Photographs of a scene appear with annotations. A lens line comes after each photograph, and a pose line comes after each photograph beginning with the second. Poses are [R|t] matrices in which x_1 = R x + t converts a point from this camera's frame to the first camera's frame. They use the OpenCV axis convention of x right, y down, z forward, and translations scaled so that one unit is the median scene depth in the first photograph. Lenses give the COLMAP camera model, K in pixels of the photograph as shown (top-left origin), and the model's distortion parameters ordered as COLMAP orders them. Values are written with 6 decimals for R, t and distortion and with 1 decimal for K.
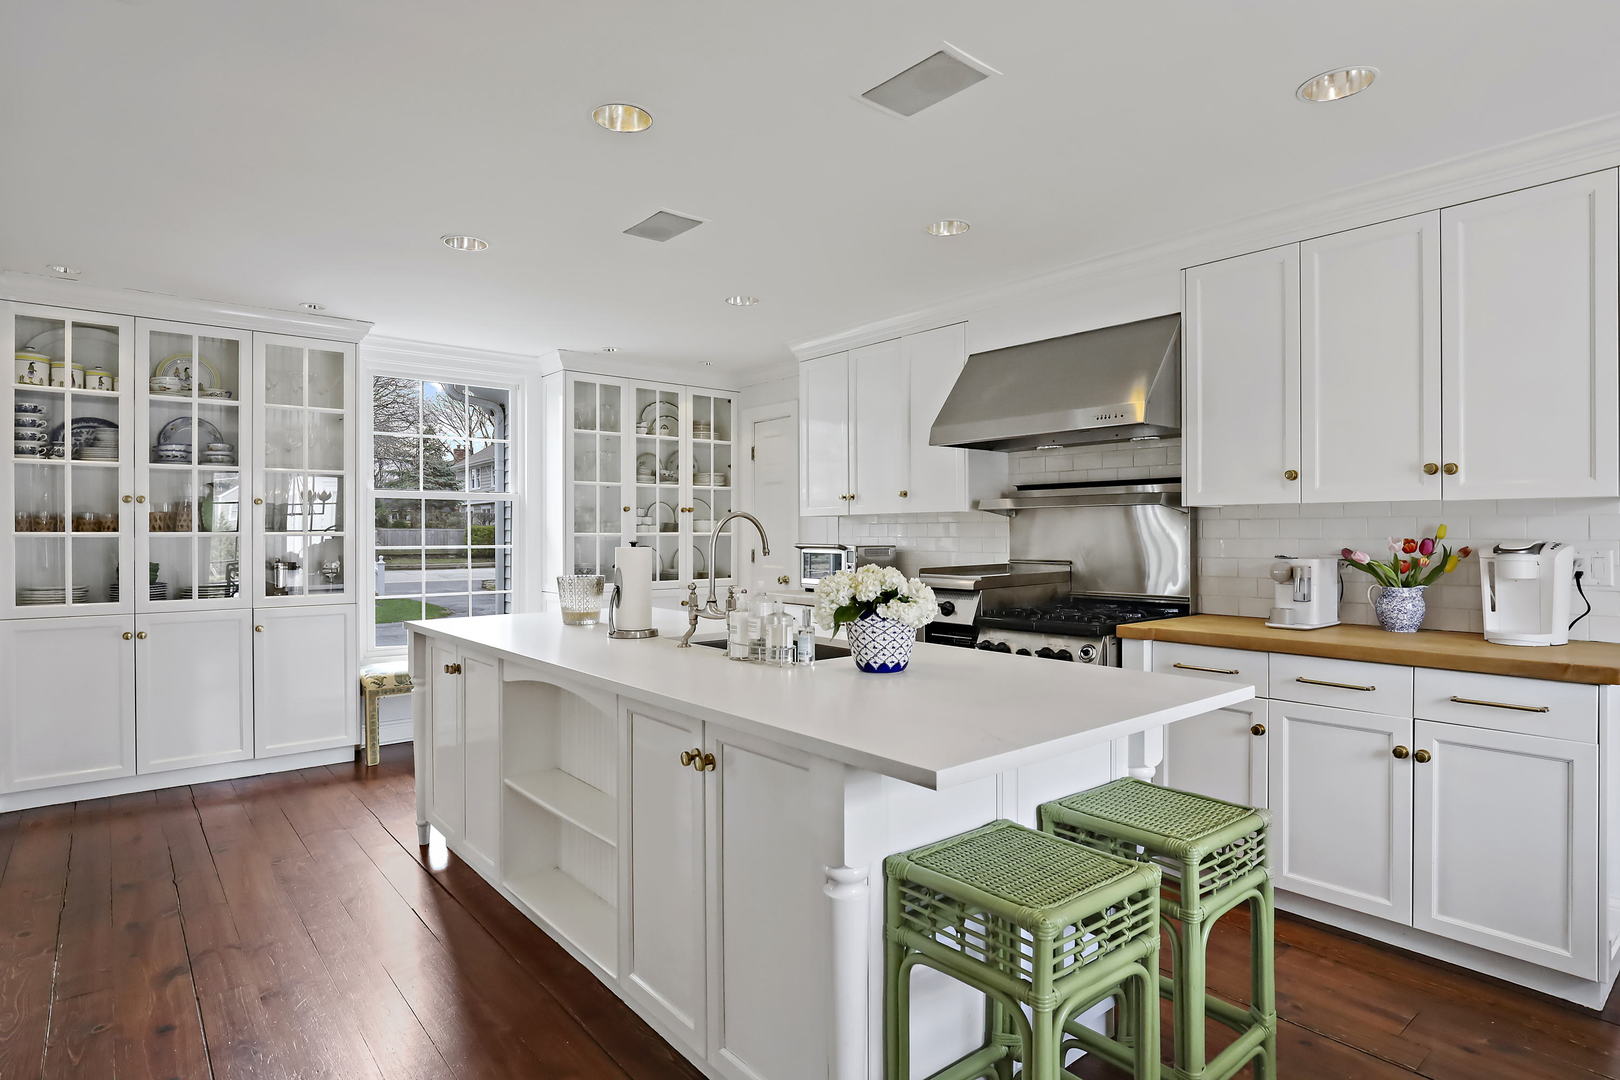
lens RADIAL K [[865.9, 0, 809.6], [0, 865.9, 535.3], [0, 0, 1]] dist [-0.011484, -0.000237]
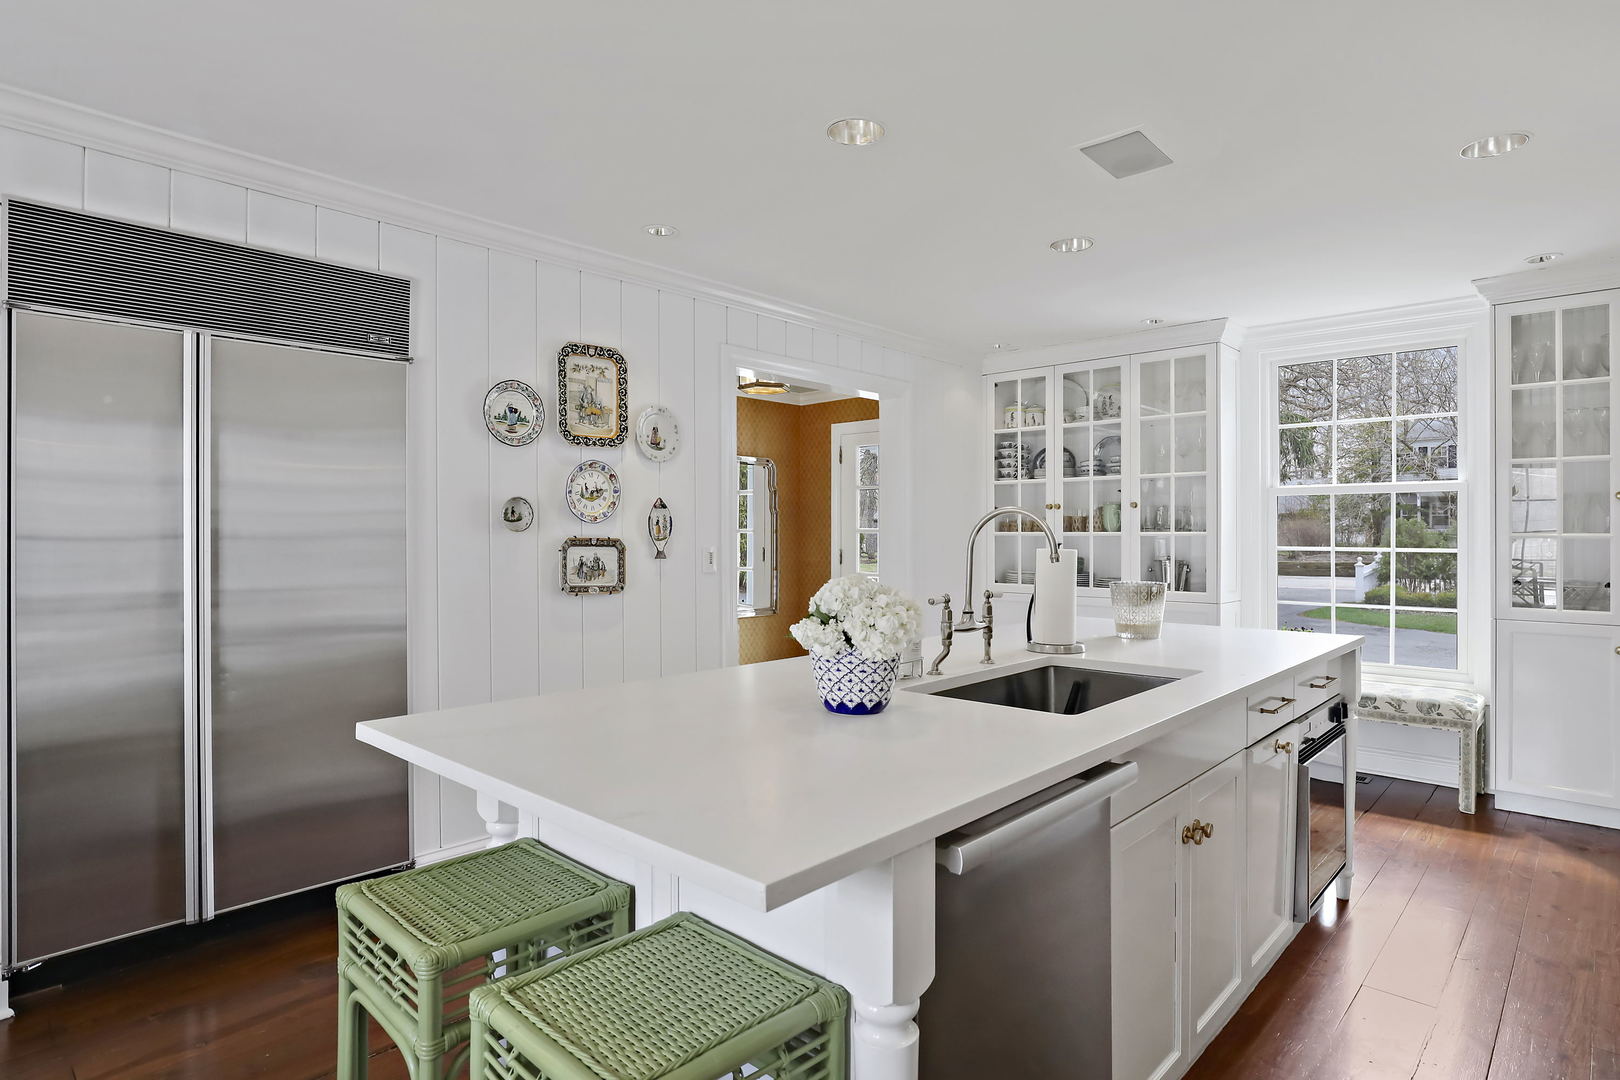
lens RADIAL K [[865.9, 0, 809.7], [0, 865.9, 538.1], [0, 0, 1]] dist [-0.011484, -0.000237]
pose [[0.135616, 0.007697, -0.990732, 0.468660], [-0.003957, 0.999966, 0.007227, -0.002622], [0.990754, 0.002940, 0.135642, 0.474131]]
